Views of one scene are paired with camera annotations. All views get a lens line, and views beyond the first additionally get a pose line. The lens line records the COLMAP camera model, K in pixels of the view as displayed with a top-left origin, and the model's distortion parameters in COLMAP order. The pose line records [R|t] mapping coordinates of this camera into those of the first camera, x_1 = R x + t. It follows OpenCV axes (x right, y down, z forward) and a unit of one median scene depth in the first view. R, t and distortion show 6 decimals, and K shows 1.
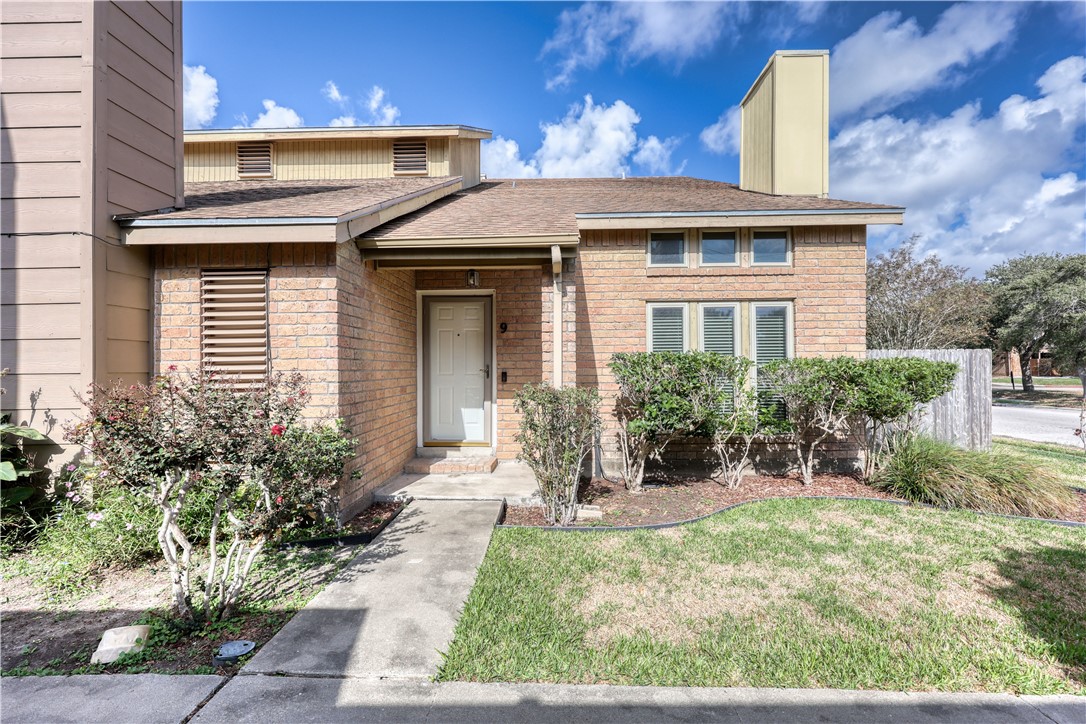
lens RADIAL K [[480.4, 0, 542.2], [0, 480.4, 367.0], [0, 0, 1]] dist [-0.001088, -0.000057]
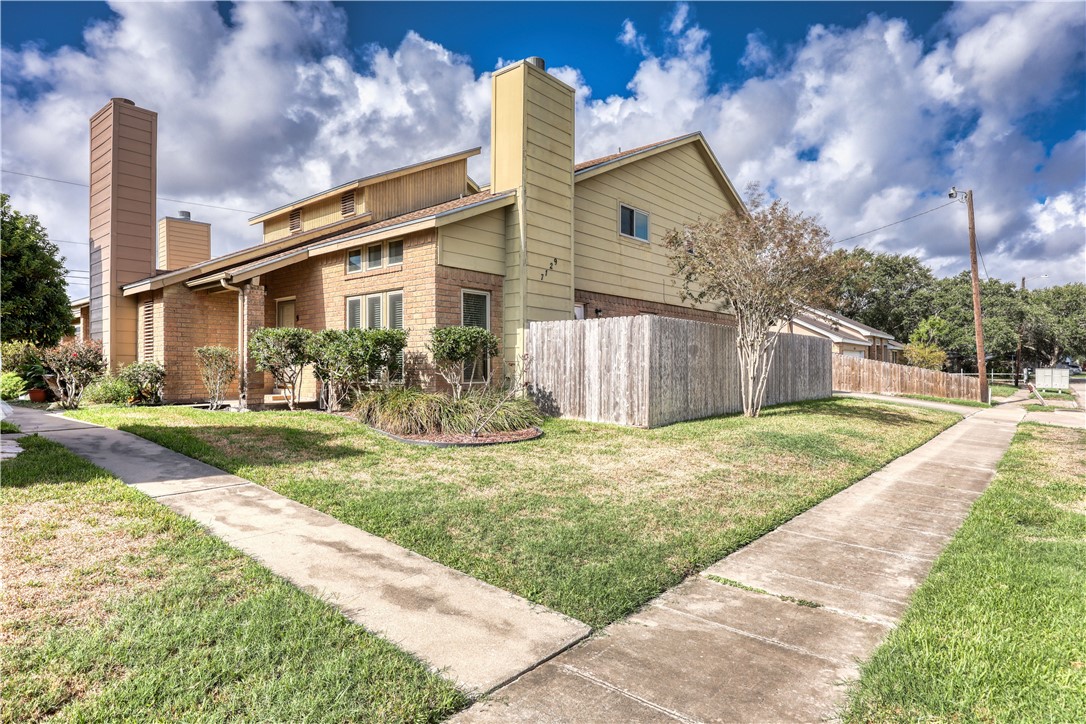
lens RADIAL K [[597.1, 0, 543.4], [0, 597.1, 361.2], [0, 0, 1]] dist [0.002174, 0.000325]
pose [[0.782387, -0.001083, -0.622791, 1.904894], [0.000204, 0.999999, -0.001482, 0.071507], [0.622792, 0.001032, 0.782387, -0.096073]]
